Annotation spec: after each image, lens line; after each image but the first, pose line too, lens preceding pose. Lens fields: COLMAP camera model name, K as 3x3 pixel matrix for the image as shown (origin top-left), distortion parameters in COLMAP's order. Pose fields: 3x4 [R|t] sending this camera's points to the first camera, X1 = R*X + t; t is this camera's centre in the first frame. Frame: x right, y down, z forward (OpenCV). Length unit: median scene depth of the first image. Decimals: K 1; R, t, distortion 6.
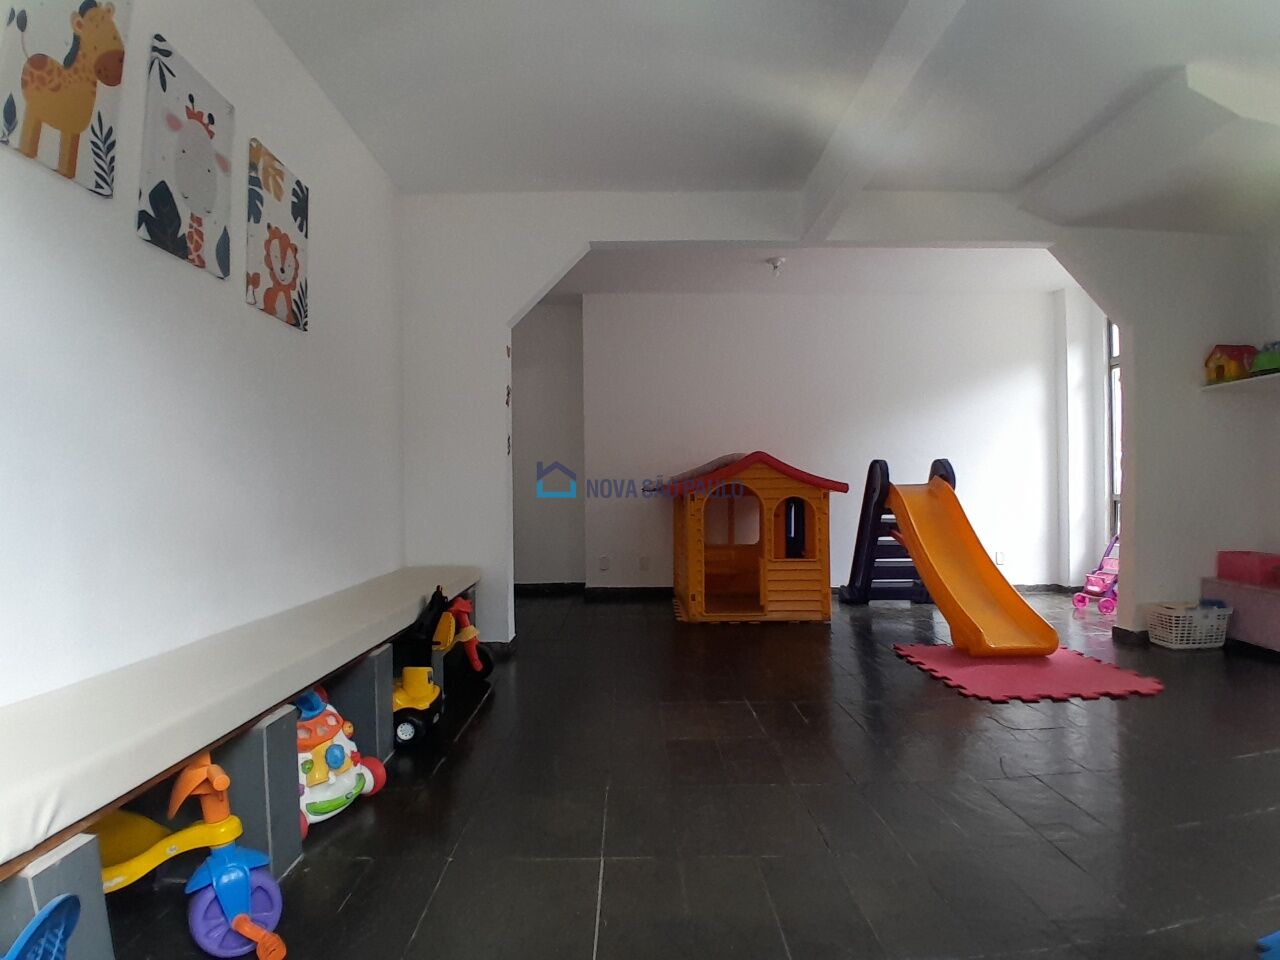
lens RADIAL K [[635.4, 0, 633.0], [0, 635.4, 488.1], [0, 0, 1]] dist [0.017085, -0.056403]
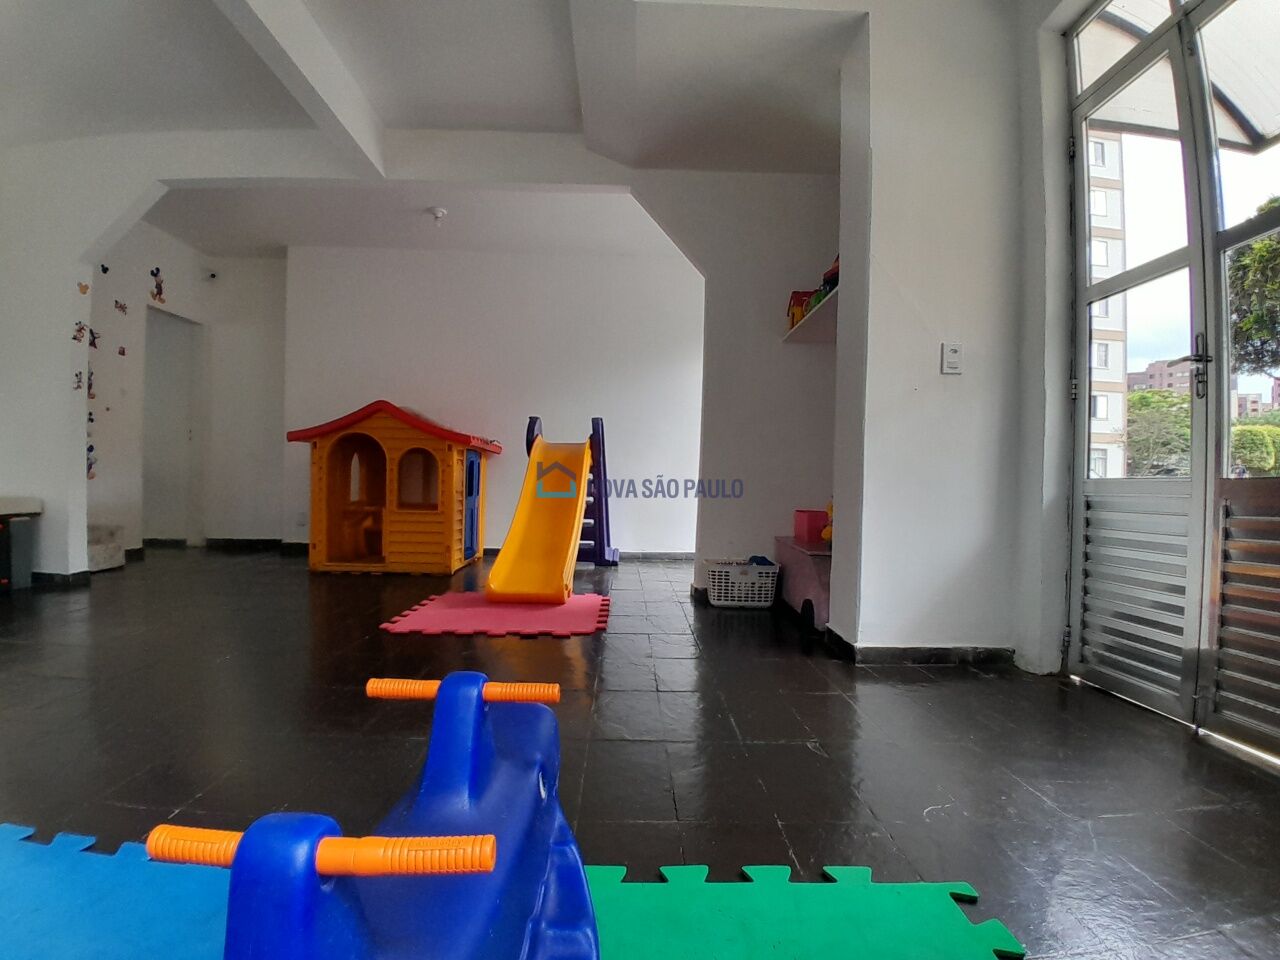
lens RADIAL K [[635.4, 0, 633.0], [0, 635.4, 488.1], [0, 0, 1]] dist [0.017085, -0.056403]
pose [[0.999567, 0.029407, 0.000823, 0.588303], [-0.029415, 0.999487, 0.012670, 0.054285], [-0.000450, -0.012689, 0.999919, 0.011033]]
